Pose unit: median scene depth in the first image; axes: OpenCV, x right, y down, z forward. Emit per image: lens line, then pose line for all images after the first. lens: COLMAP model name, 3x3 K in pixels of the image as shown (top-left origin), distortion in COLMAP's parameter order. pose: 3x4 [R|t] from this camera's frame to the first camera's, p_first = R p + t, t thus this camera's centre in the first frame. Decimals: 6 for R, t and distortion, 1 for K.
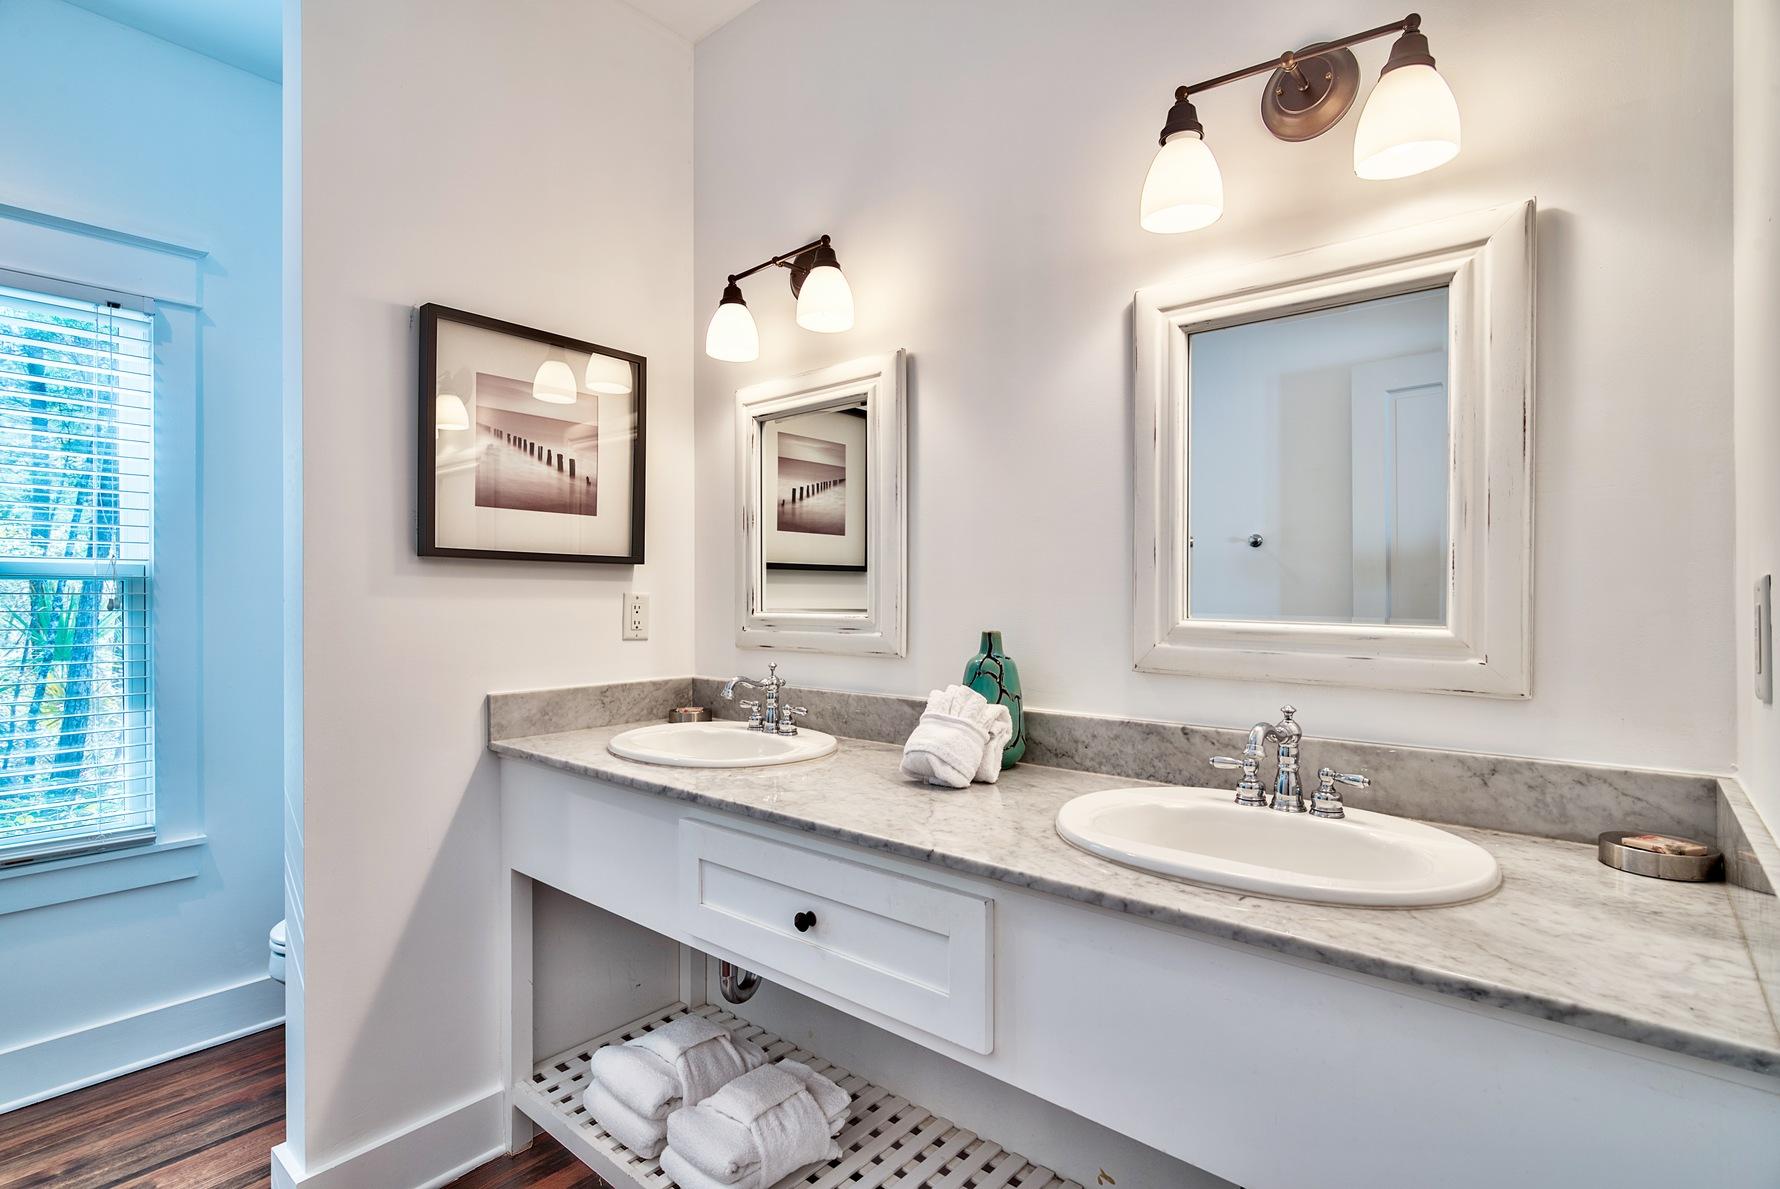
lens RADIAL K [[758.6, 0, 888.3], [0, 758.6, 594.8], [0, 0, 1]] dist [-0.002892, -0.000751]
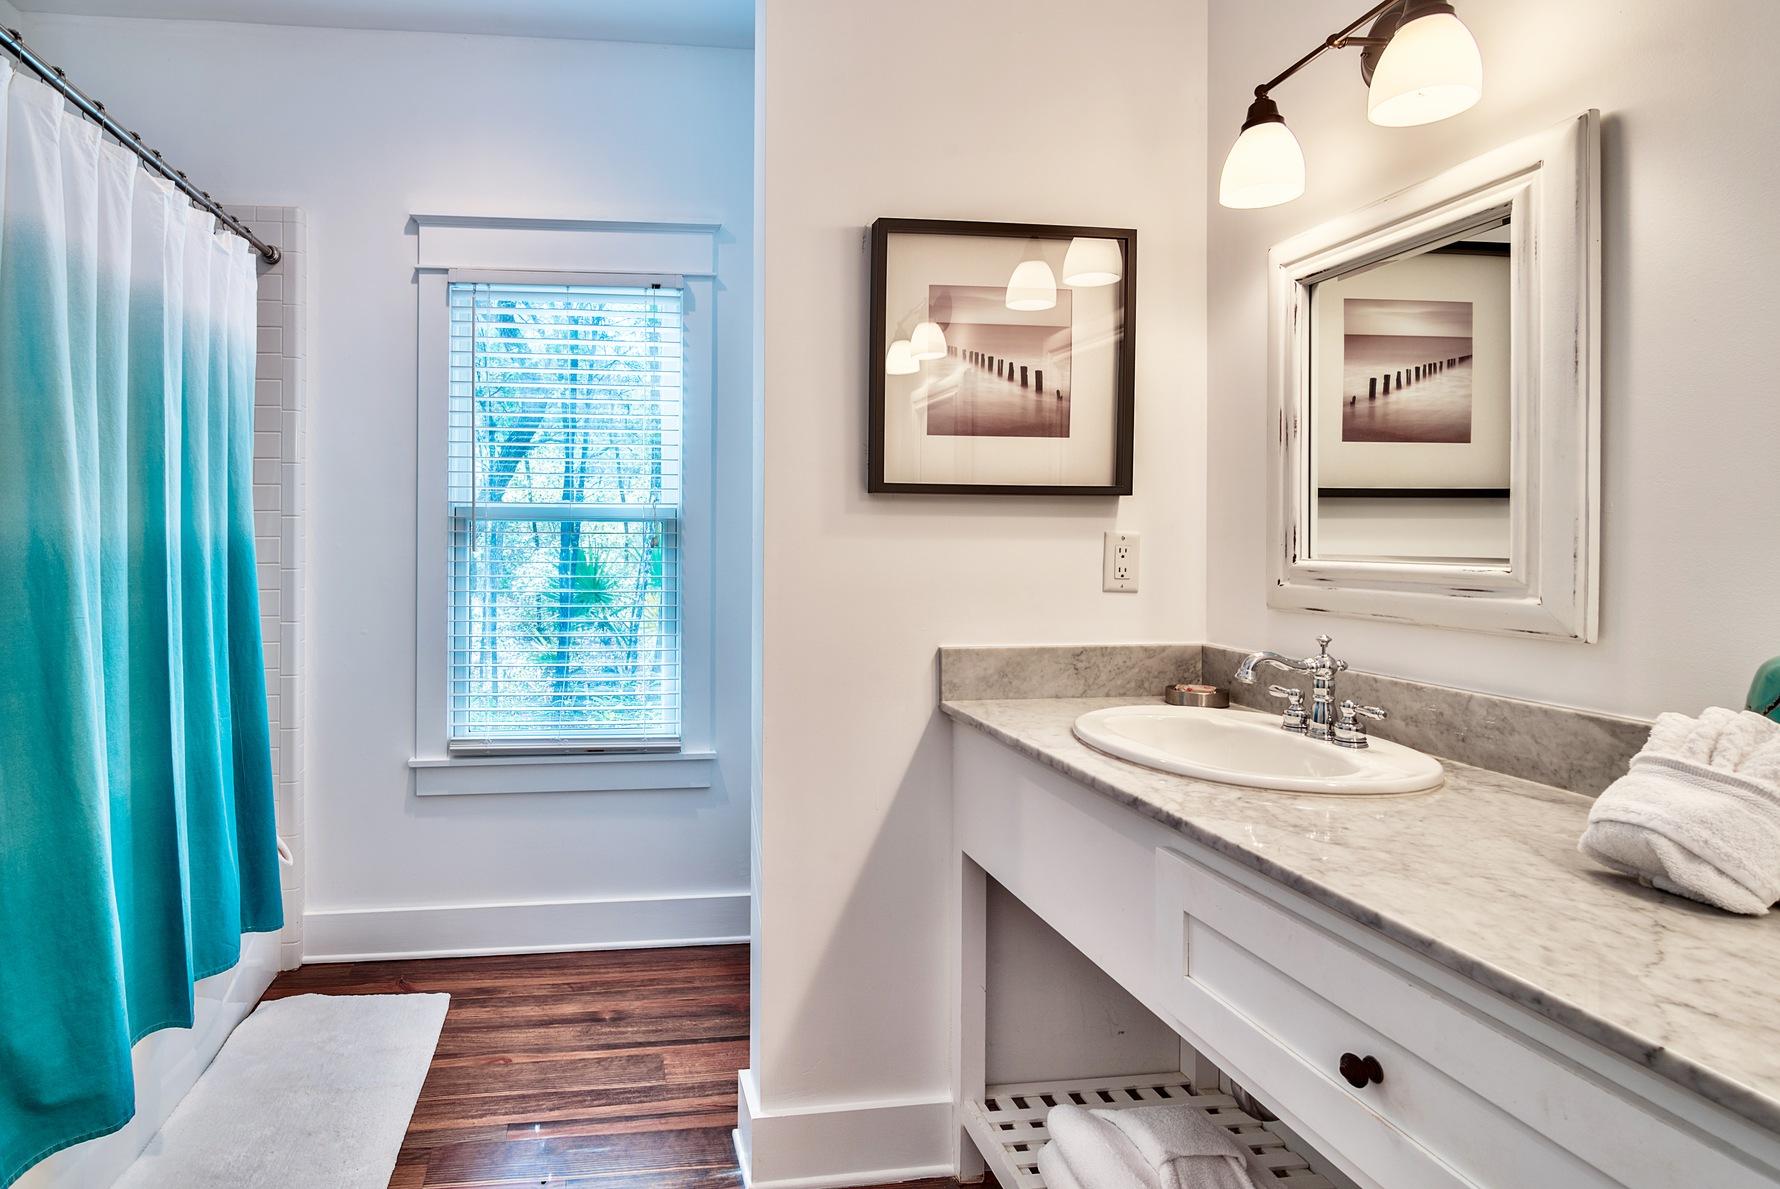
lens RADIAL K [[758.6, 0, 872.3], [0, 758.6, 534.6], [0, 0, 1]] dist [-0.002892, -0.000751]
pose [[0.731335, 0.003308, -0.682010, 0.015956], [-0.000485, 0.999991, 0.004331, -0.003432], [0.682018, -0.002837, 0.731330, 0.284276]]
